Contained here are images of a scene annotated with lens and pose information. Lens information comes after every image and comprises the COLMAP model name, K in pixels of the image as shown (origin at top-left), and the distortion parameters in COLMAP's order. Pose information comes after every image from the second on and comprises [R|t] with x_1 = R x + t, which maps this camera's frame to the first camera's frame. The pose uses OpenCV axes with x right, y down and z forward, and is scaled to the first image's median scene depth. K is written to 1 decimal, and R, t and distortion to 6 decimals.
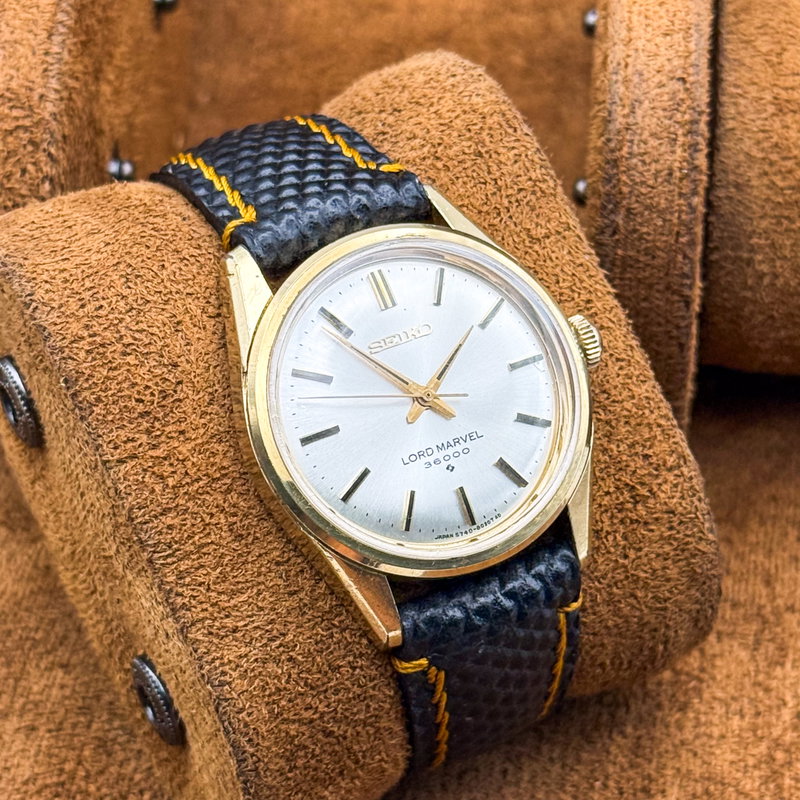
lens RADIAL K [[2594.4, 0, 424.8], [0, 2594.4, 363.6], [0, 0, 1]] dist [0.104462, -2.058984]
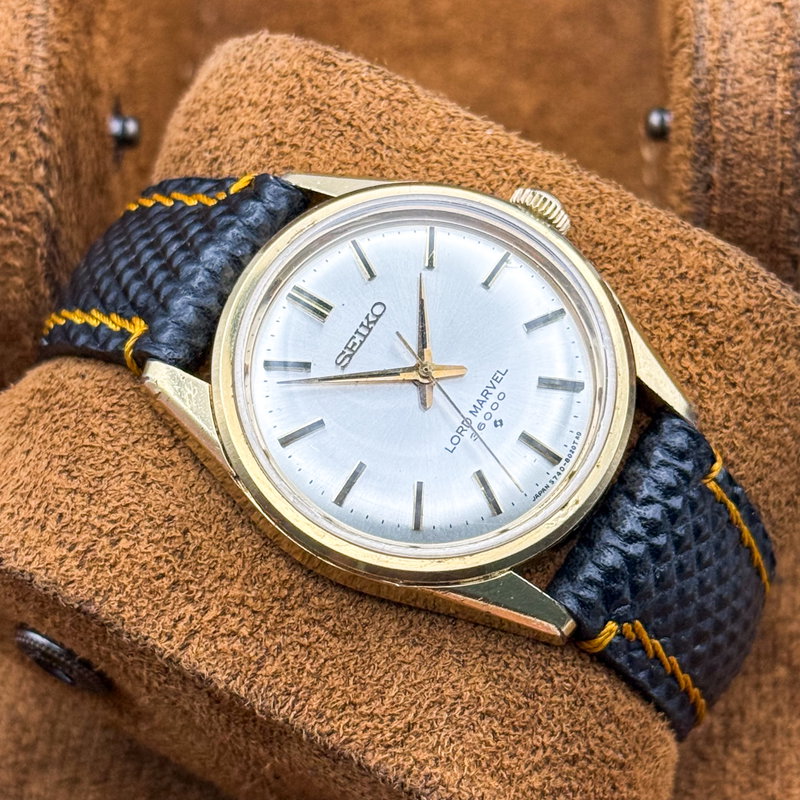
lens RADIAL K [[2574.3, 0, 400.0], [0, 2574.3, 400.0], [0, 0, 1]] dist [0.069700, 0.784853]
pose [[0.801006, -0.597071, -0.043547, 0.024340], [0.596702, 0.802149, -0.022465, 0.033148], [0.048344, -0.007990, 0.998799, 0.155790]]
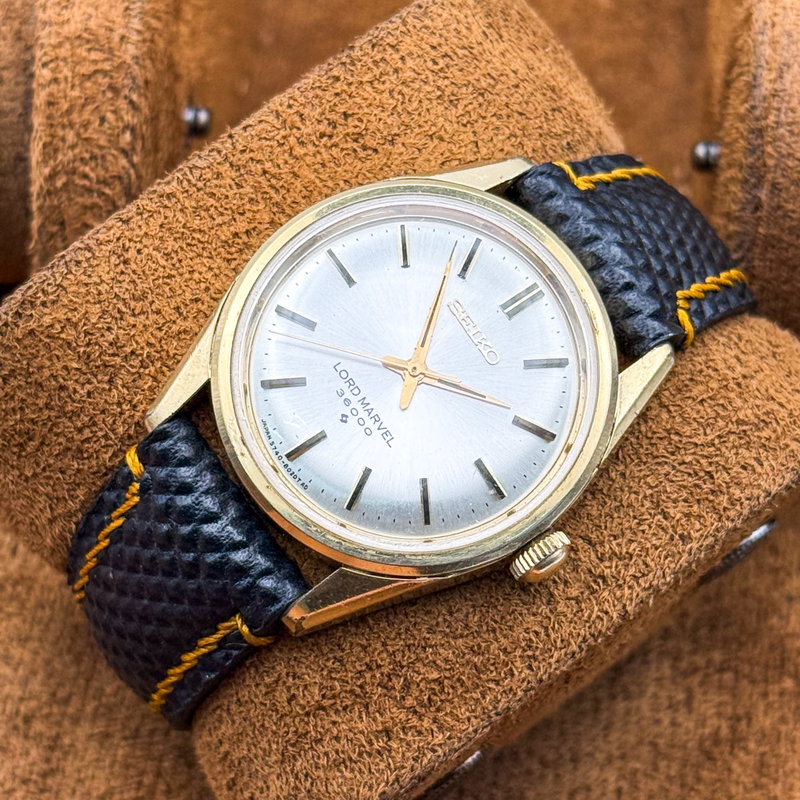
lens RADIAL K [[2574.3, 0, 400.0], [0, 2574.3, 400.0], [0, 0, 1]] dist [0.069700, 0.784853]
pose [[0.216508, 0.852145, -0.476417, 0.416615], [-0.945676, 0.304283, 0.114495, -0.078224], [0.242532, 0.425747, 0.871733, 0.233674]]
